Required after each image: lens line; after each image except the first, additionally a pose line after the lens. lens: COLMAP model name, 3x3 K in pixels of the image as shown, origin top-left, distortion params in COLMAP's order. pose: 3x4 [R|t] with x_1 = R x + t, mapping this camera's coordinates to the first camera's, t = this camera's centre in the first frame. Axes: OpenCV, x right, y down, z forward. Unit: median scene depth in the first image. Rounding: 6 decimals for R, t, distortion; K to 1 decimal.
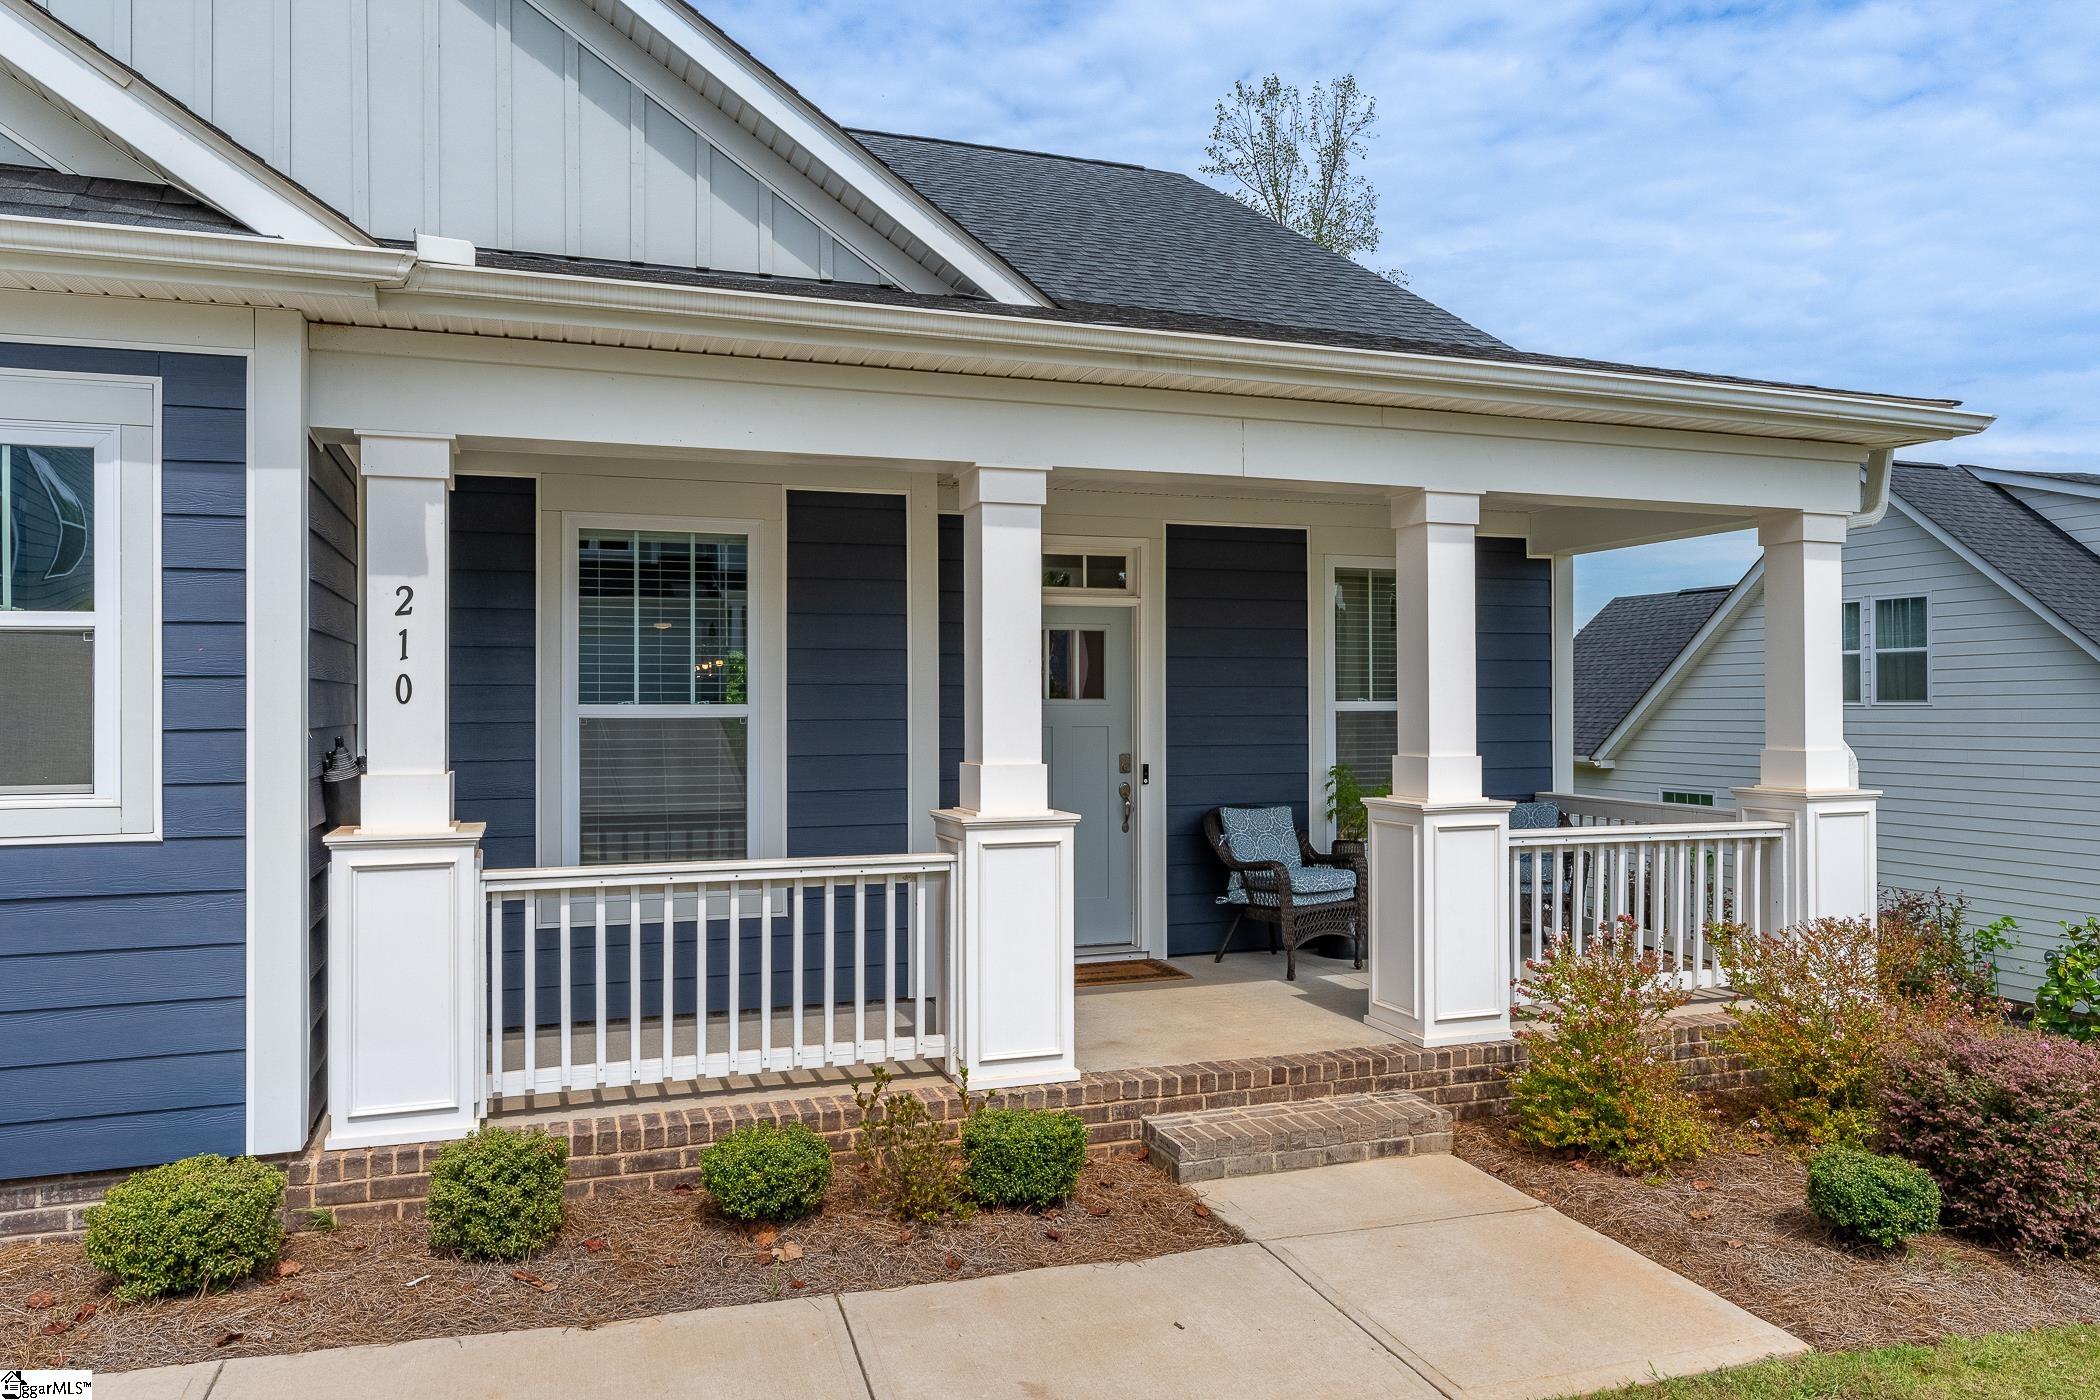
lens RADIAL K [[1463.5, 0, 1051.2], [0, 1463.5, 695.3], [0, 0, 1]] dist [0.021697, -0.000851]
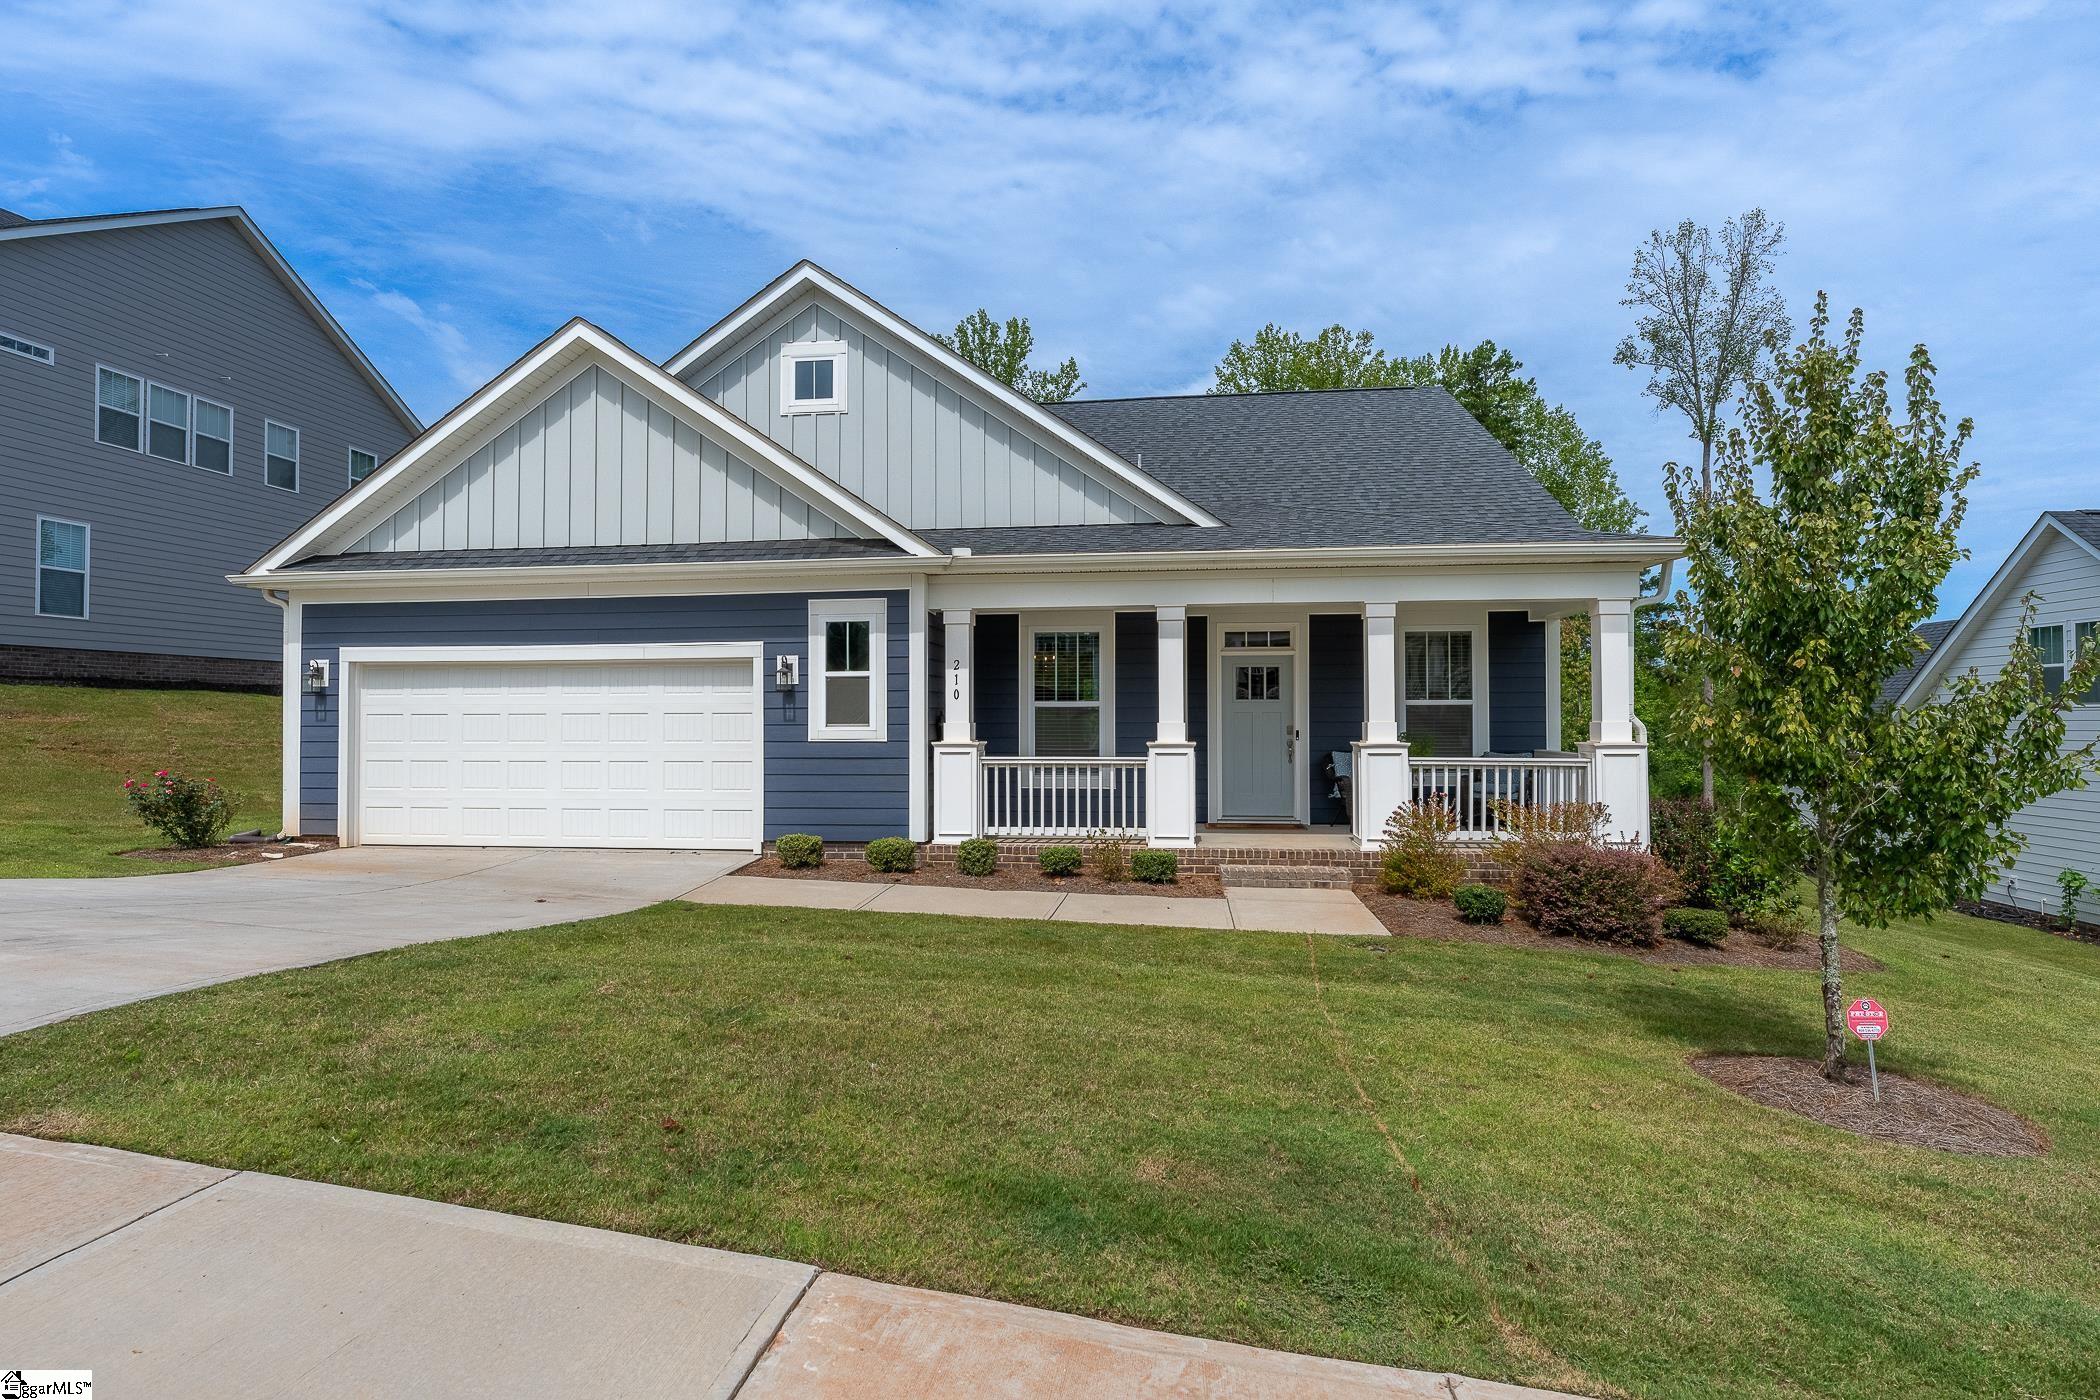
lens RADIAL K [[1043.2, 0, 1051.9], [0, 1043.2, 701.7], [0, 0, 1]] dist [-0.003357, -0.000642]
pose [[0.901883, -0.001398, -0.431979, 0.571169], [-0.000295, 0.999993, -0.003854, 0.016383], [0.431981, 0.003603, 0.901875, -0.726556]]
